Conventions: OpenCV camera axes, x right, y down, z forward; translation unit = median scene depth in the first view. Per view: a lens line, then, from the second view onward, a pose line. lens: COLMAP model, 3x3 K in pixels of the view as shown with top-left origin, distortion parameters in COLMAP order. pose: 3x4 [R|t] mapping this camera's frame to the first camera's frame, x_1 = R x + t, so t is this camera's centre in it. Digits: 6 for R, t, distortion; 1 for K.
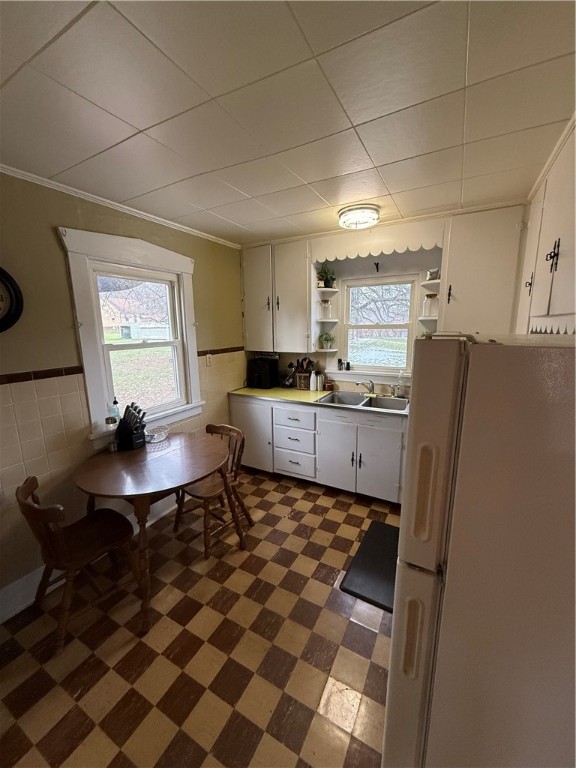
lens RADIAL K [[305.1, 0, 289.1], [0, 305.1, 381.1], [0, 0, 1]] dist [0.001375, 0.000606]
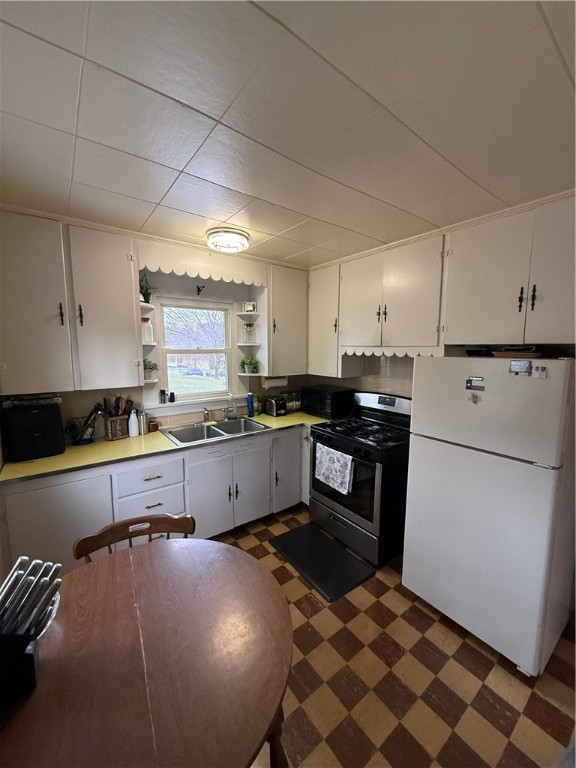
lens RADIAL K [[305.1, 0, 289.1], [0, 305.1, 381.1], [0, 0, 1]] dist [0.001375, 0.000606]
pose [[0.412523, -0.087647, 0.906721, -0.483416], [0.155739, 0.987492, 0.024600, -0.069234], [-0.897536, 0.131064, 0.421013, 0.372914]]
